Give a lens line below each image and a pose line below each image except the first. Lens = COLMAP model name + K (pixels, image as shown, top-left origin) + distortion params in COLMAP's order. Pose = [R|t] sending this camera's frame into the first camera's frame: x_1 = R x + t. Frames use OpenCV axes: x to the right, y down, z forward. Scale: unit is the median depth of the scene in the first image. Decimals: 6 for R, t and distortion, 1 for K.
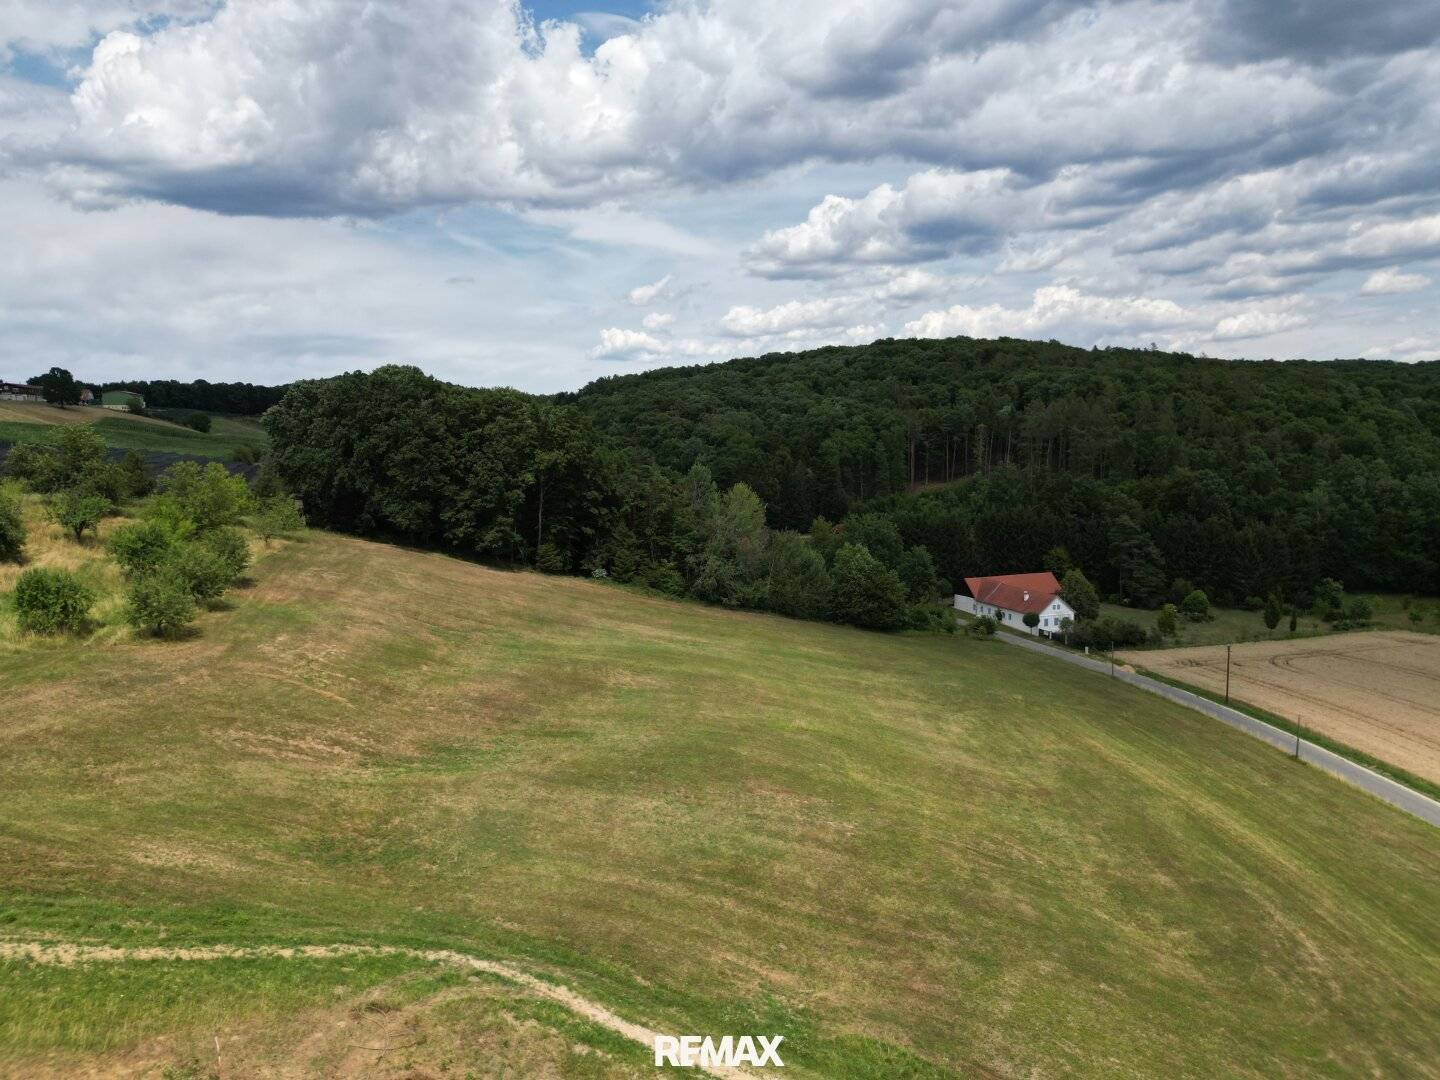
lens RADIAL K [[1045.7, 0, 719.9], [0, 1045.7, 568.7], [0, 0, 1]] dist [0.002865, -0.002412]
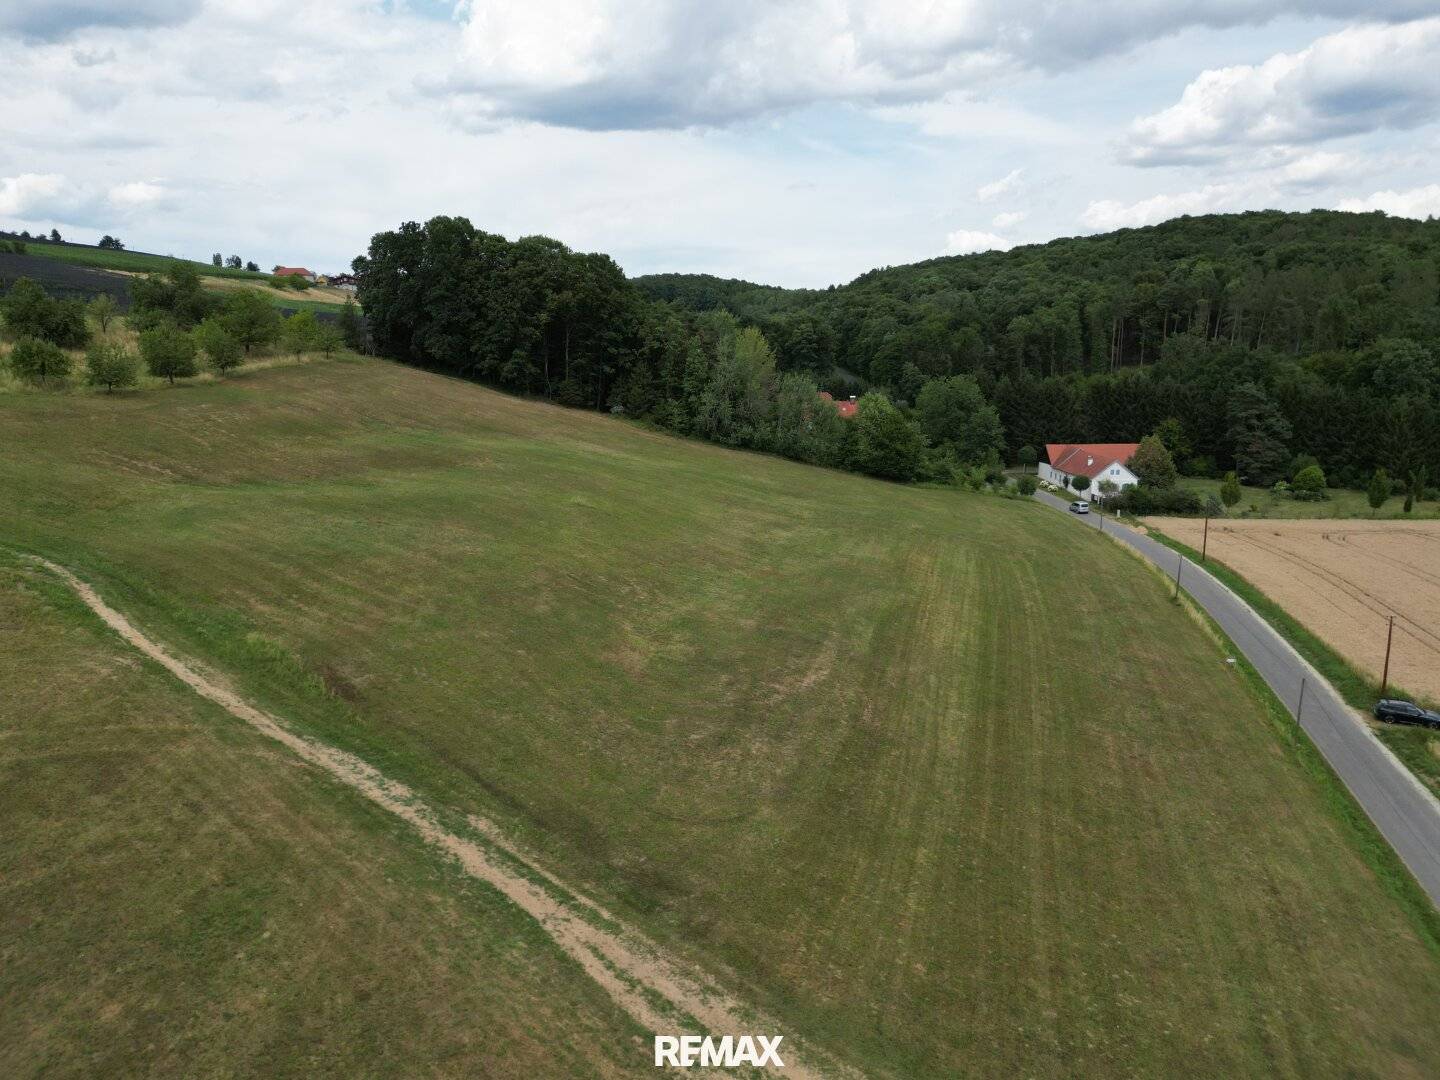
lens RADIAL K [[1078.9, 0, 708.8], [0, 1078.9, 537.1], [0, 0, 1]] dist [0.001532, -0.008174]
pose [[0.936778, 0.068879, -0.343078, 0.284883], [-0.053832, 0.997132, 0.053203, 0.056041], [0.345759, -0.031371, 0.937799, -0.014438]]
